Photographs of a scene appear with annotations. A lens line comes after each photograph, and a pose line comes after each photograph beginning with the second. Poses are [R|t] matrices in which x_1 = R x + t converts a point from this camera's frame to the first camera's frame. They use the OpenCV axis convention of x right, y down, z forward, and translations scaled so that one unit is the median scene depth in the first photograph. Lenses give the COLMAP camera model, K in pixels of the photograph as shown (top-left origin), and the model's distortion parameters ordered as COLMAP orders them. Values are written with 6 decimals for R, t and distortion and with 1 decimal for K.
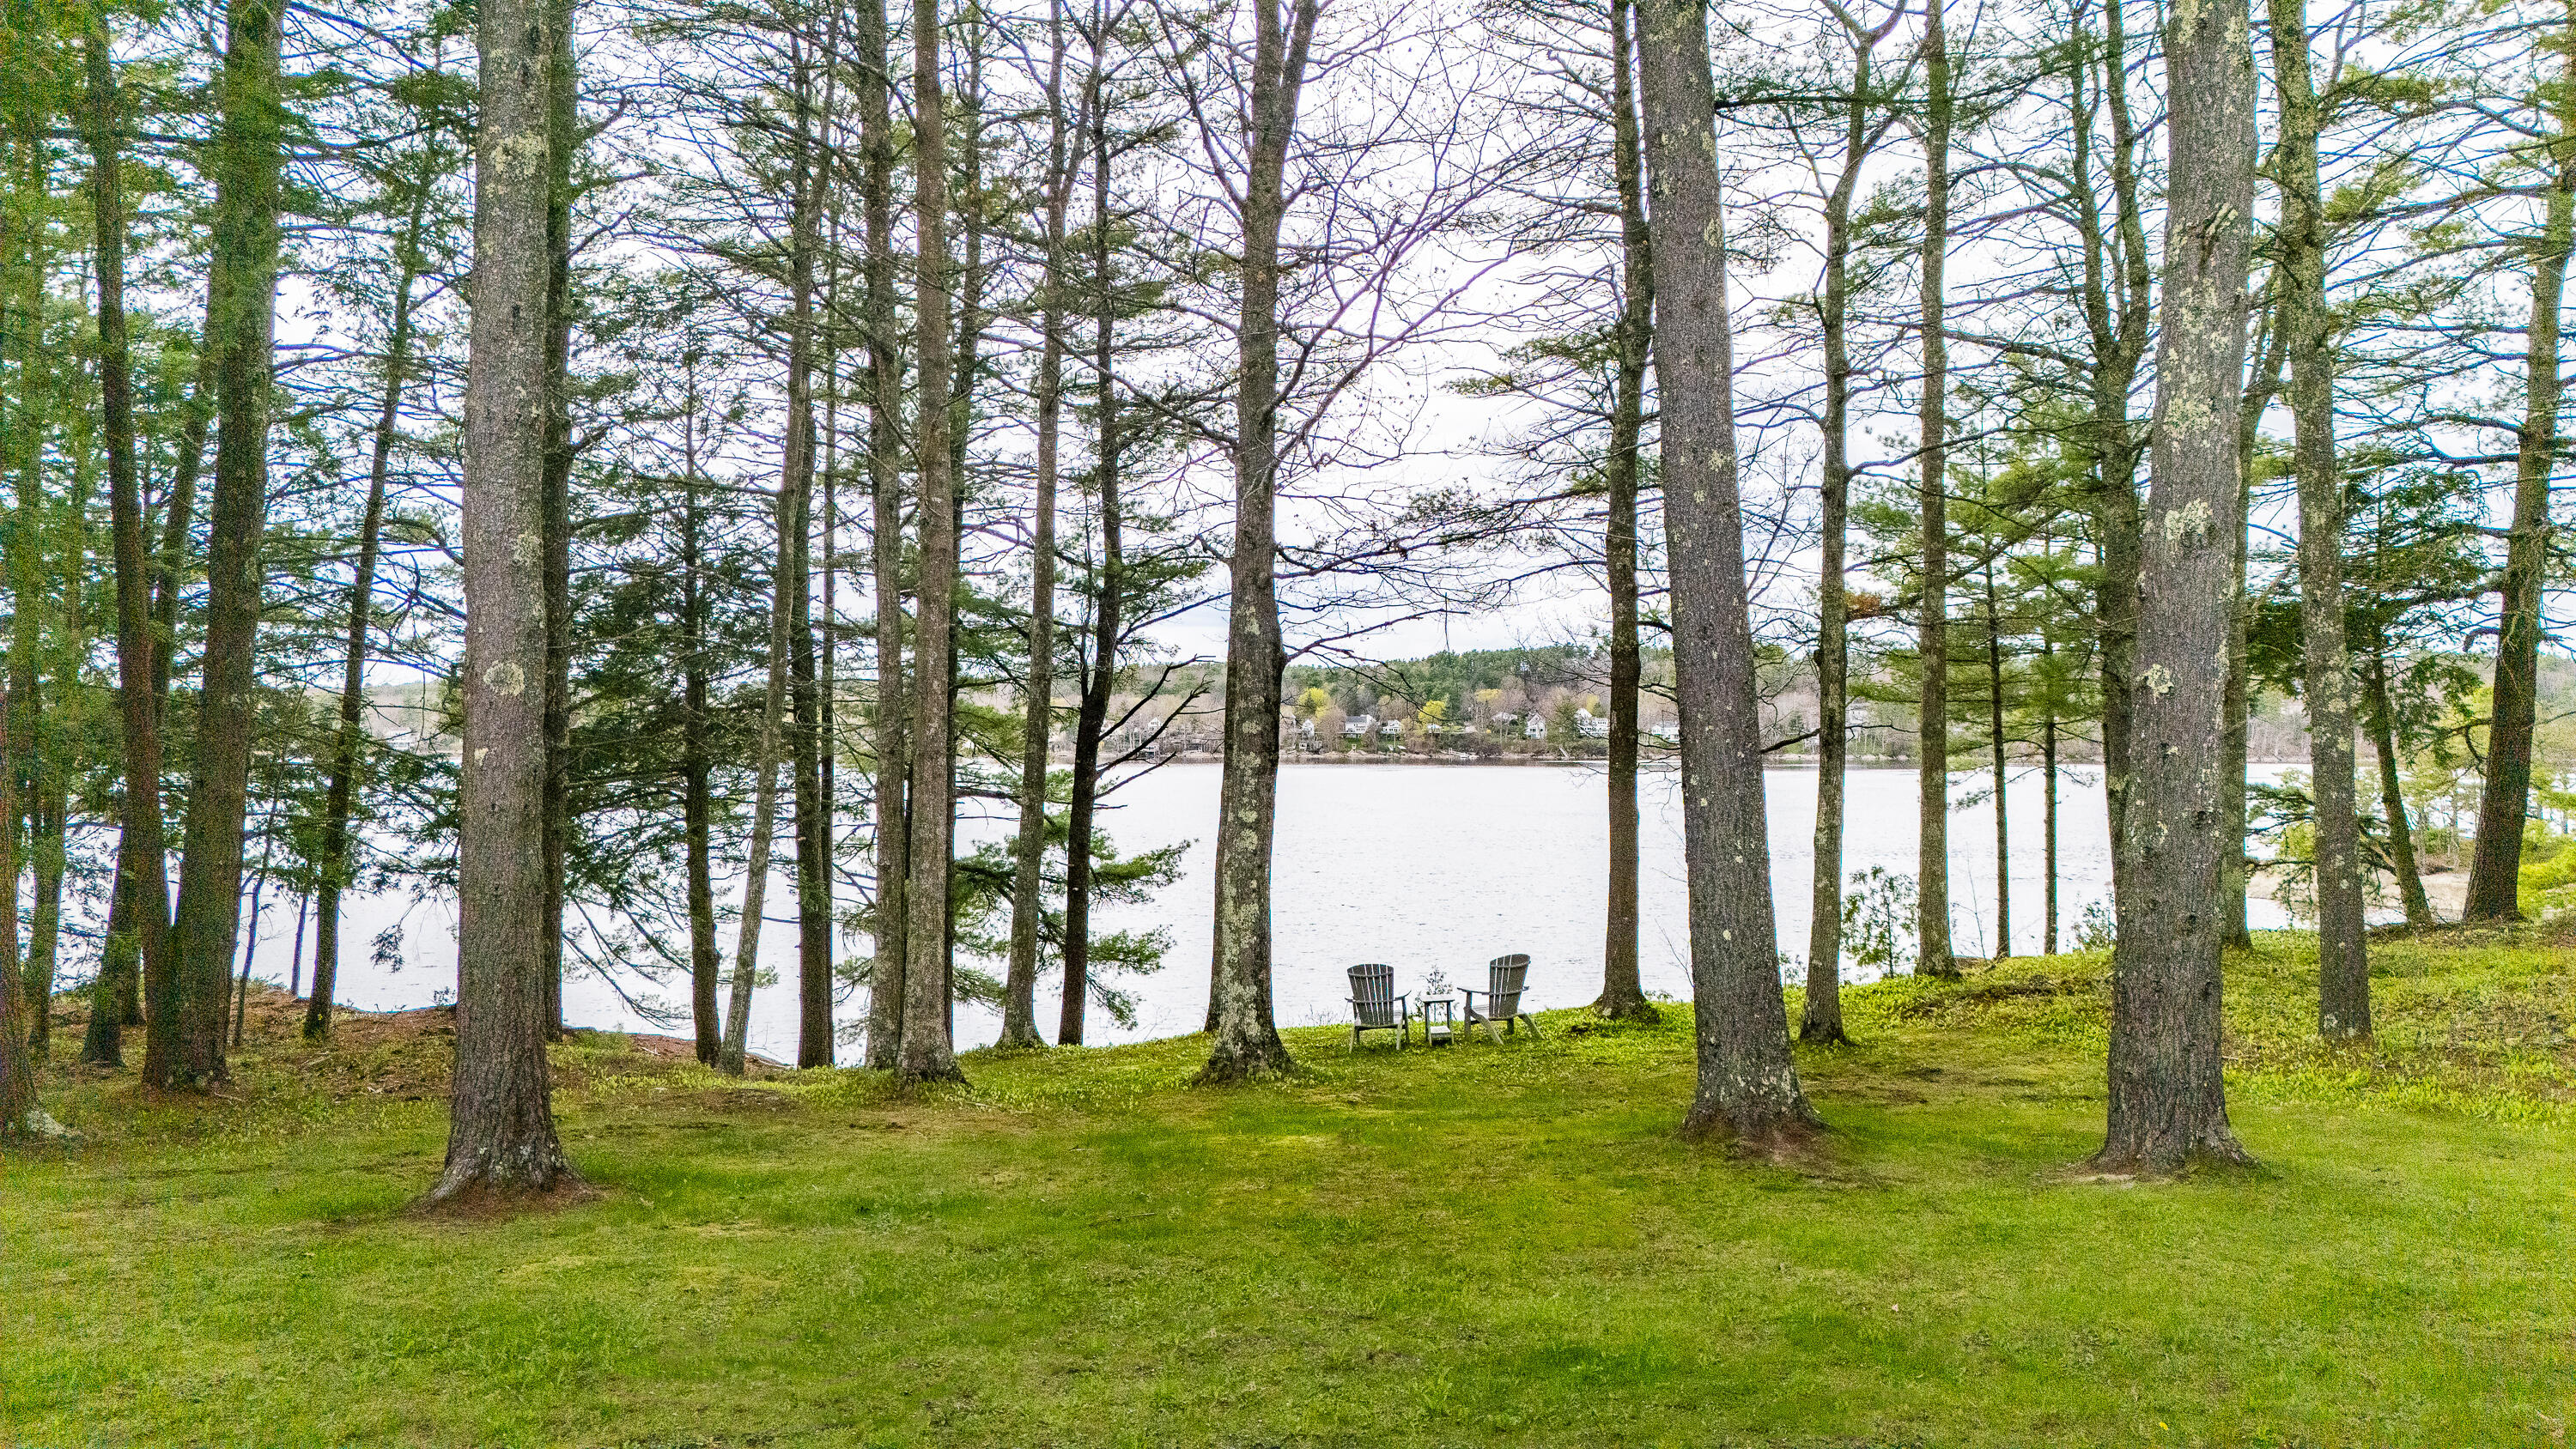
lens RADIAL K [[1892.3, 0, 1288.1], [0, 1892.3, 719.5], [0, 0, 1]] dist [0.102116, -0.100709]
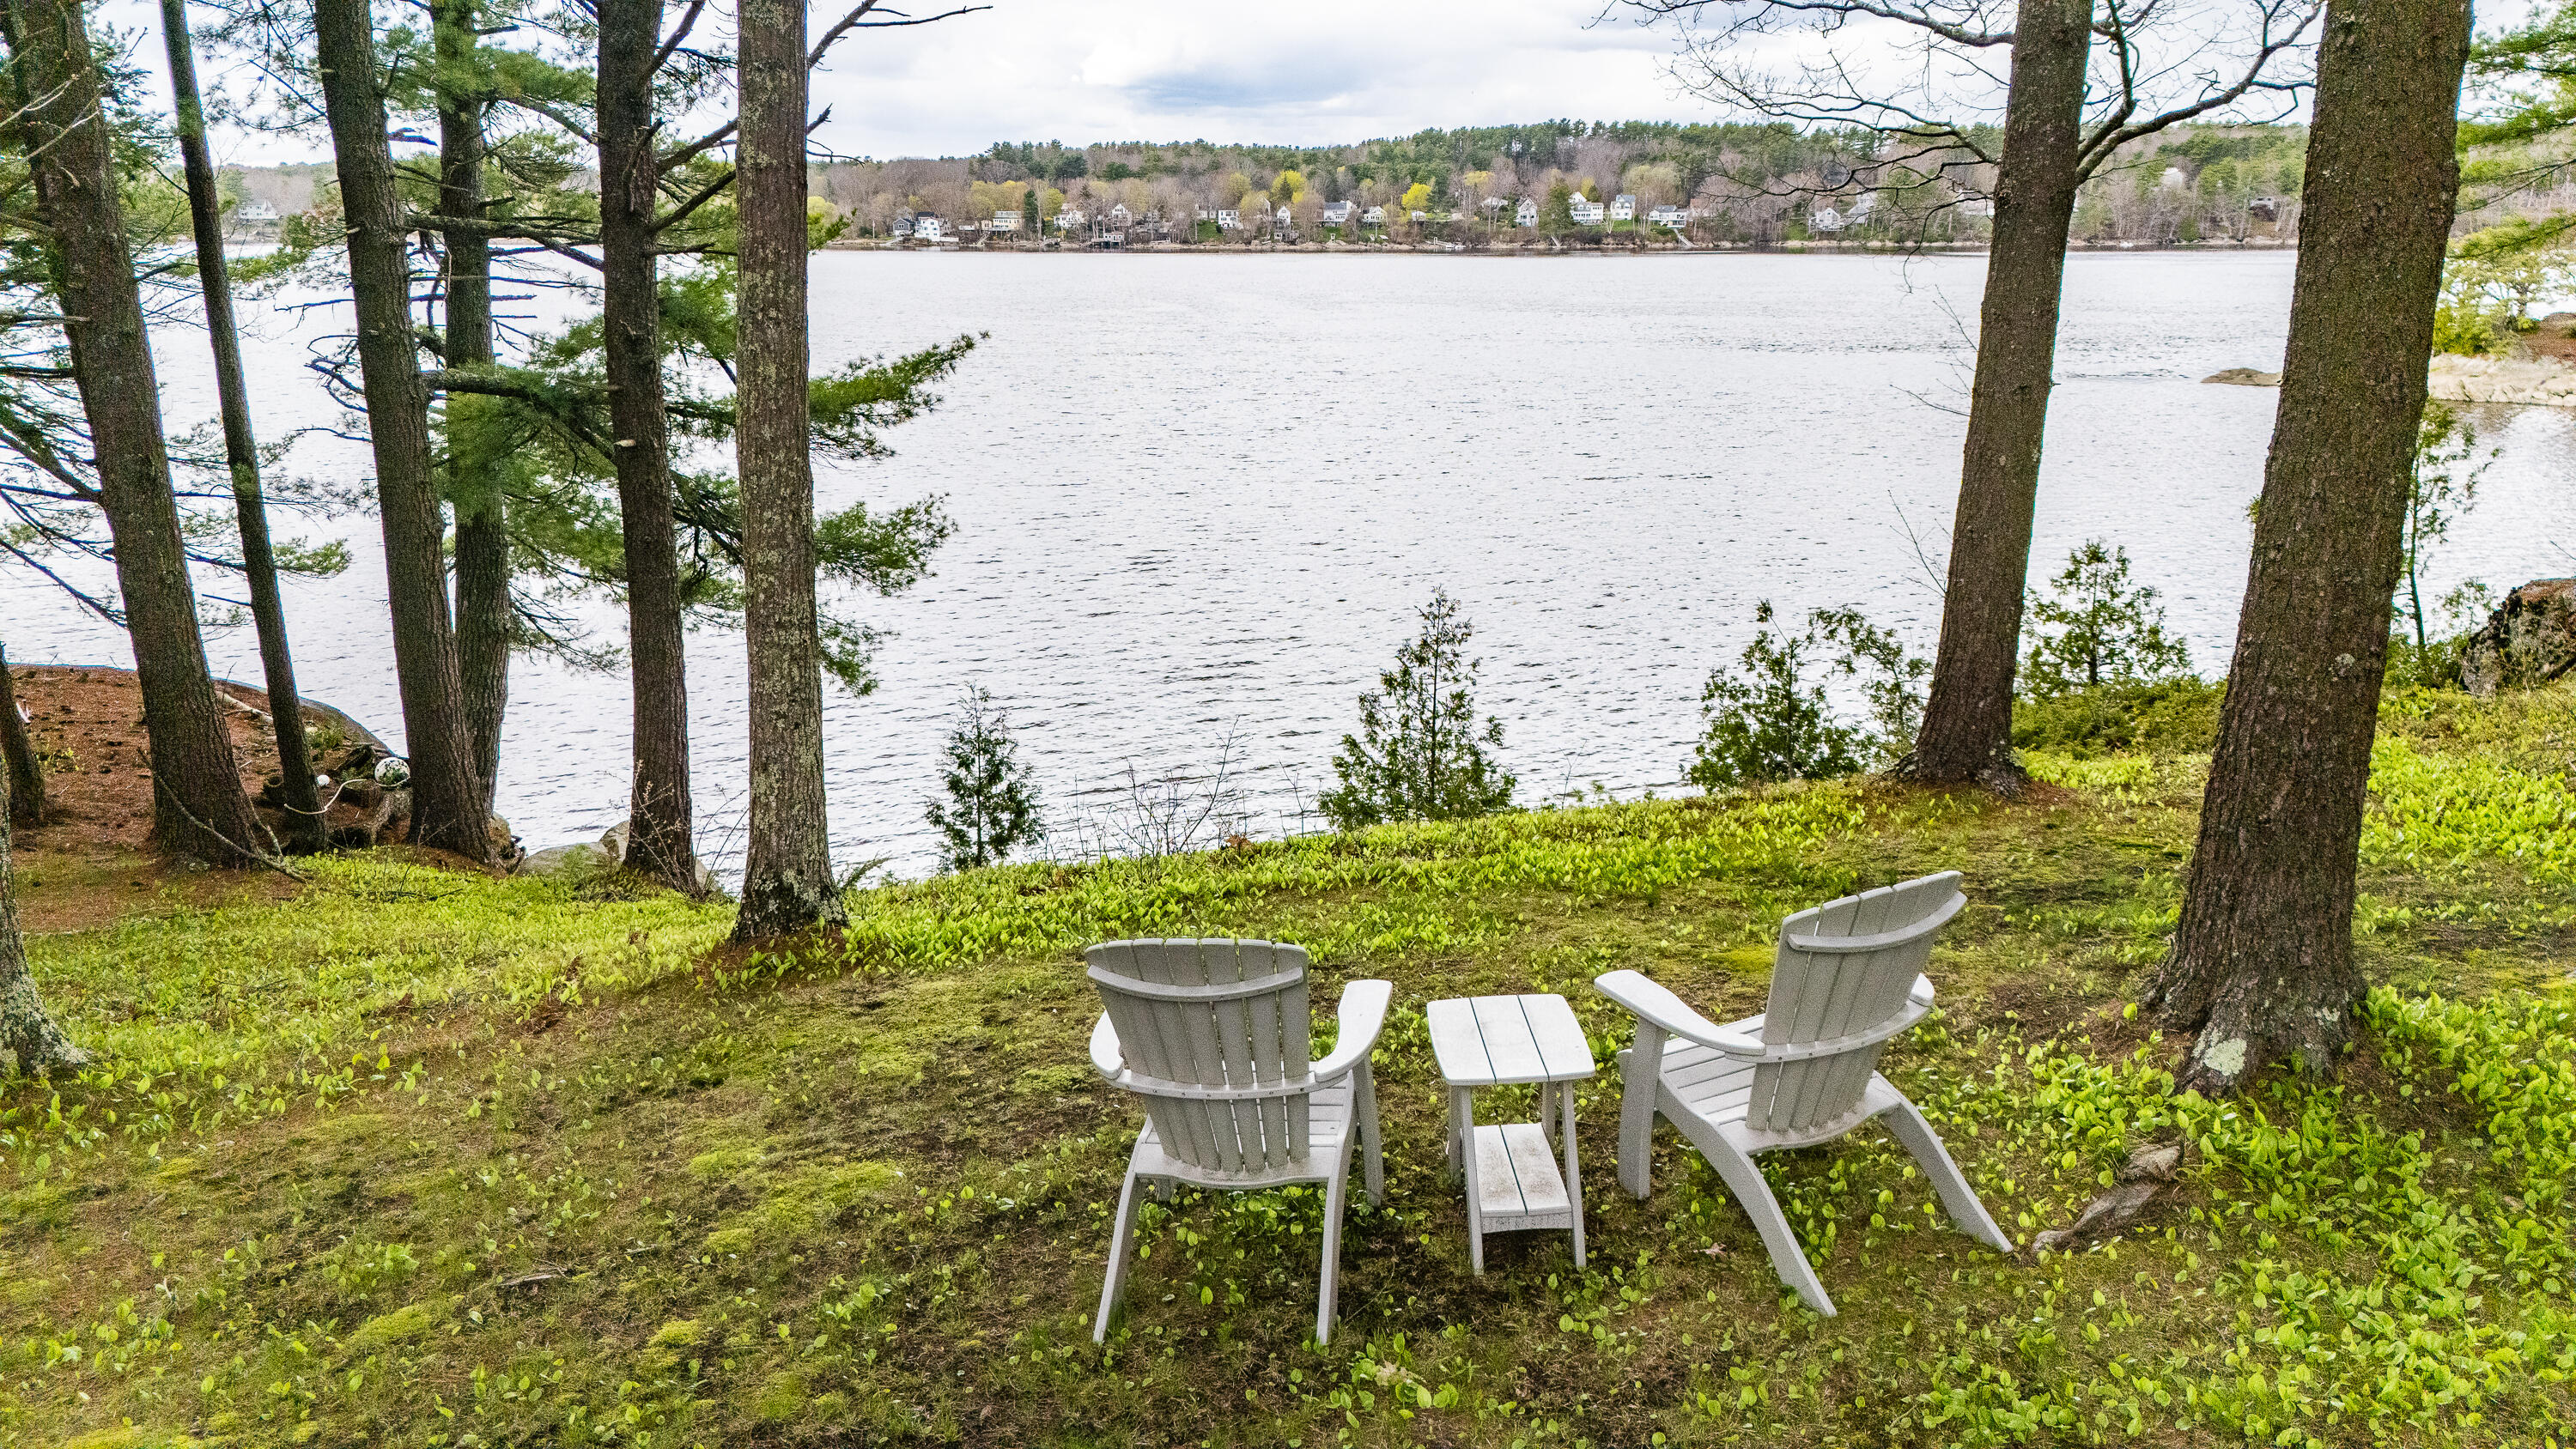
lens RADIAL K [[1911.7, 0, 1288.0], [0, 1911.7, 724.5], [0, 0, 1]] dist [0.051714, -0.002055]
pose [[0.999926, -0.004471, 0.011319, 0.018000], [0.001377, 0.965672, 0.259760, 0.029595], [-0.012092, -0.259725, 0.965607, 0.453710]]
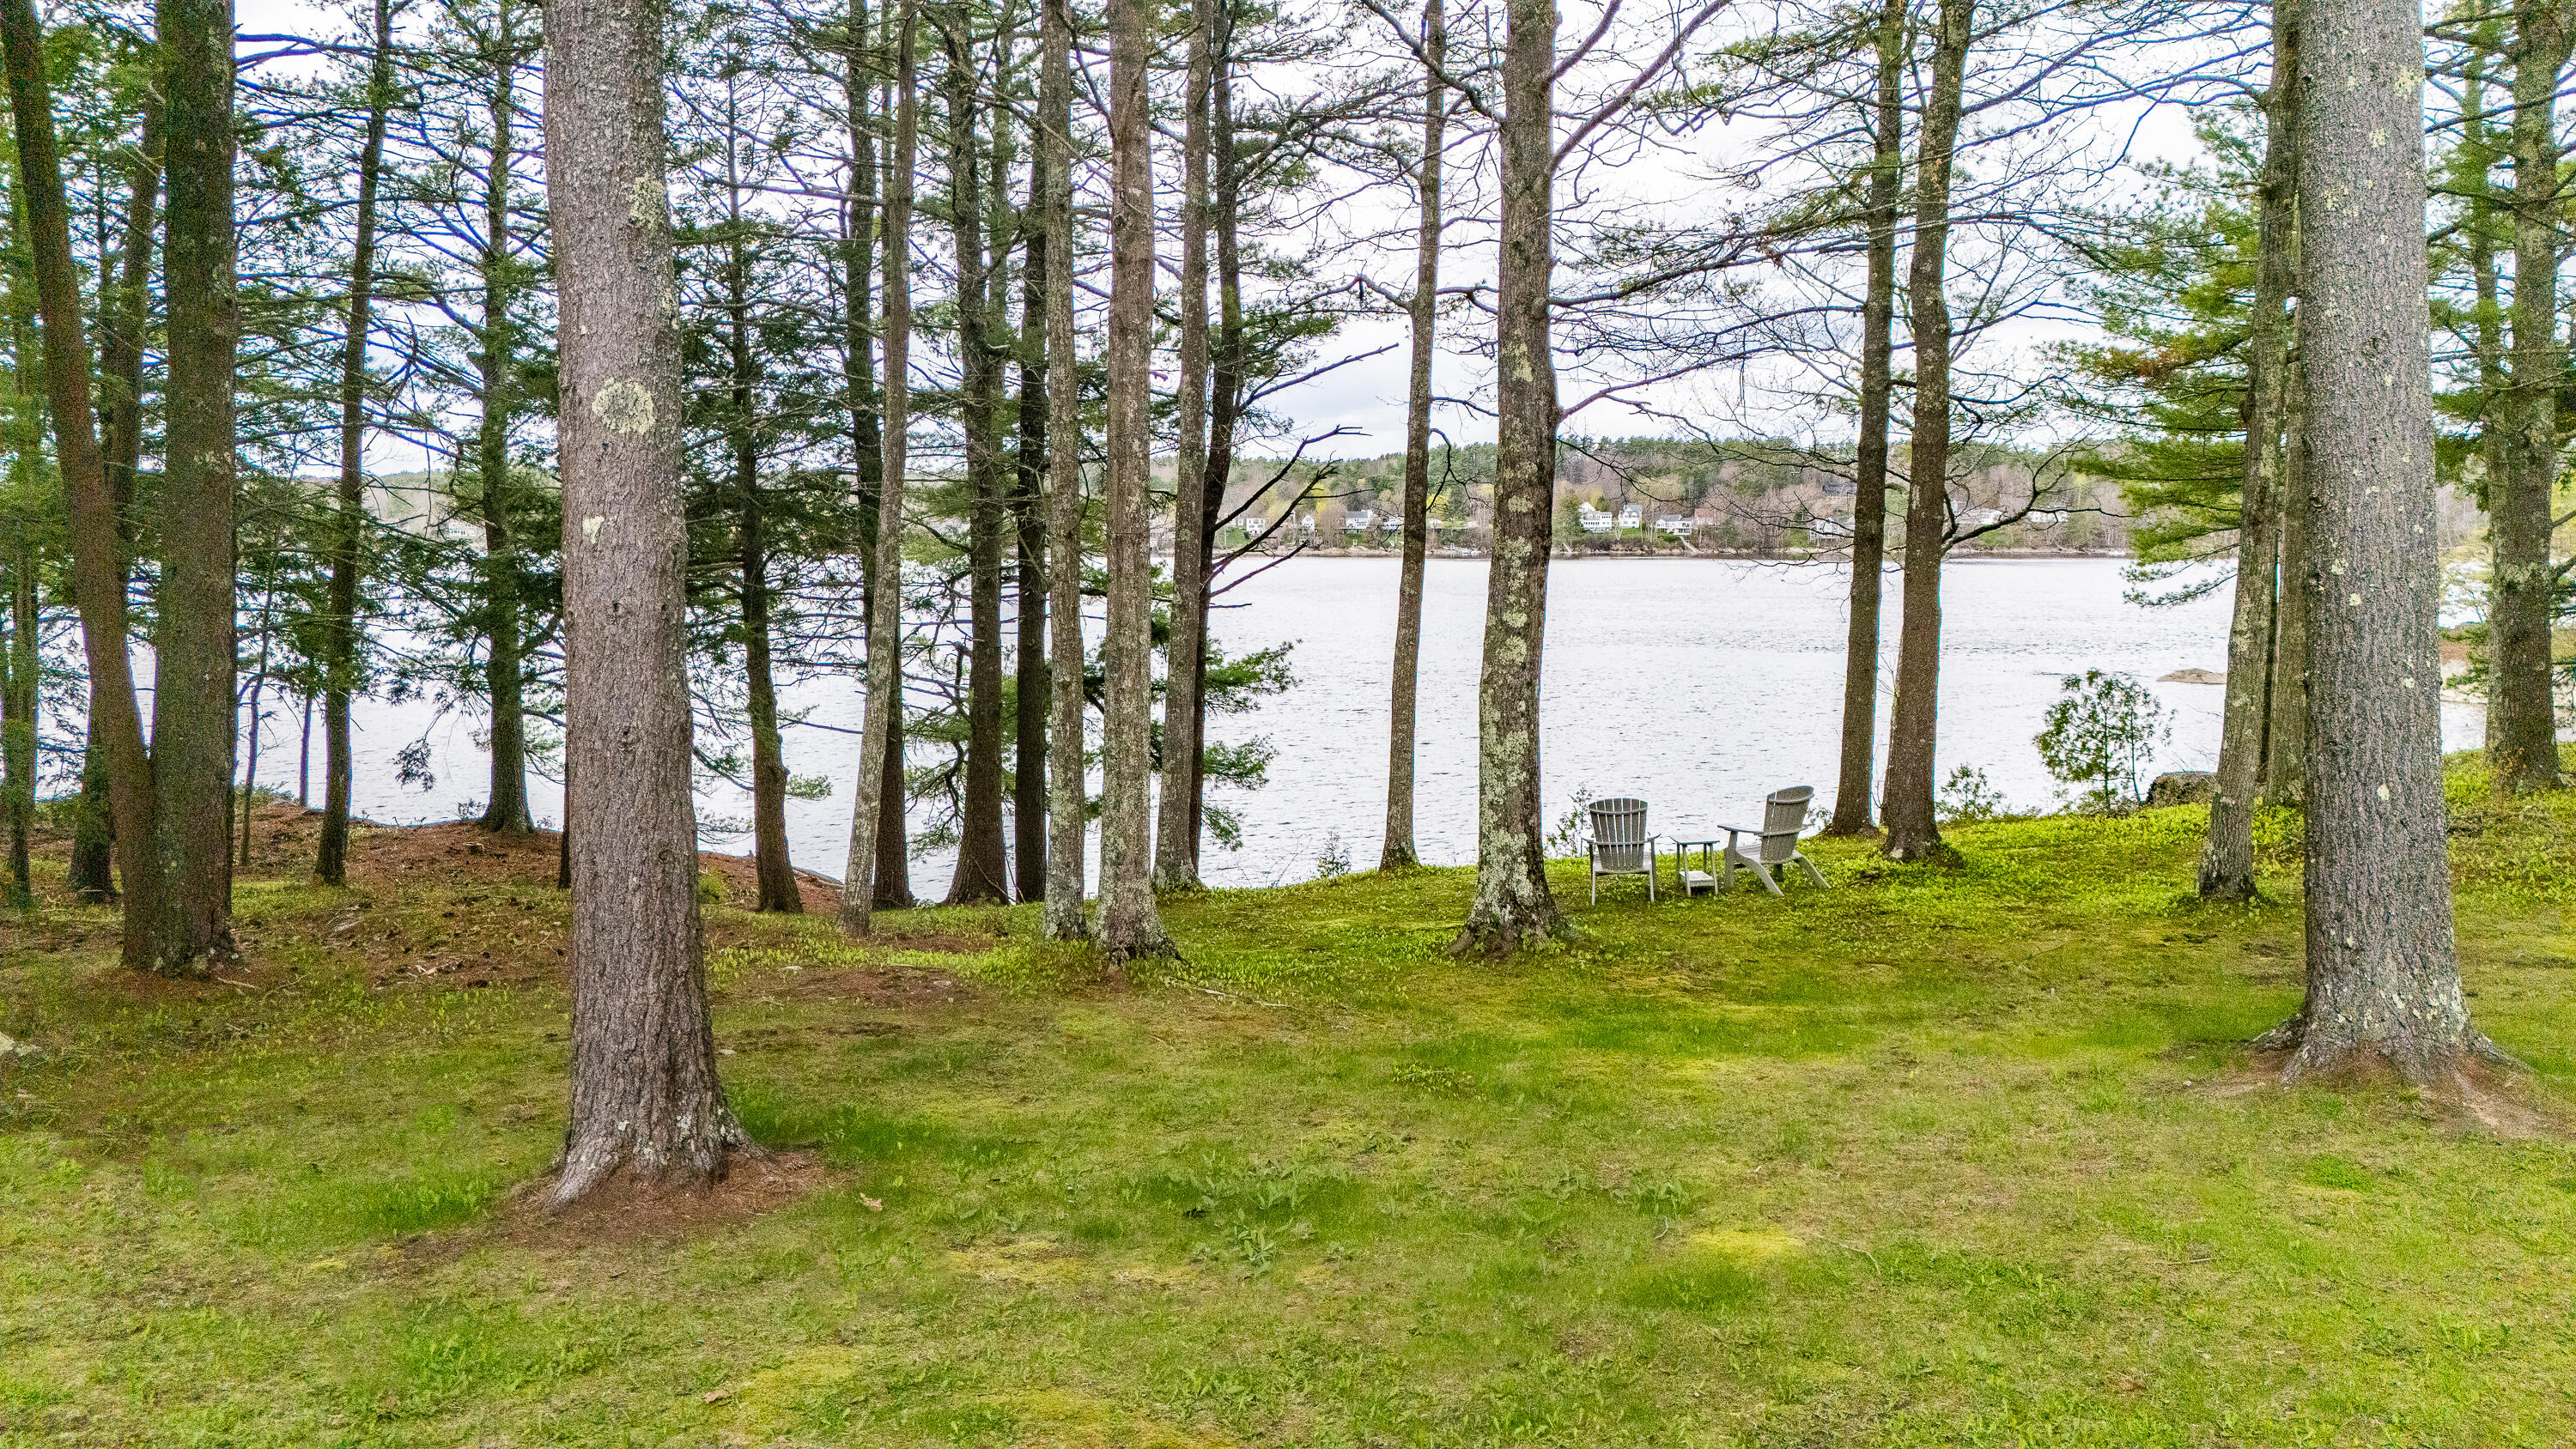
lens RADIAL K [[1892.3, 0, 1288.1], [0, 1892.3, 719.5], [0, 0, 1]] dist [0.102116, -0.100709]
pose [[0.999997, 0.000131, 0.002345, -0.064356], [-0.000382, 0.994210, 0.107457, 0.004598], [-0.002318, -0.107458, 0.994207, 0.120615]]
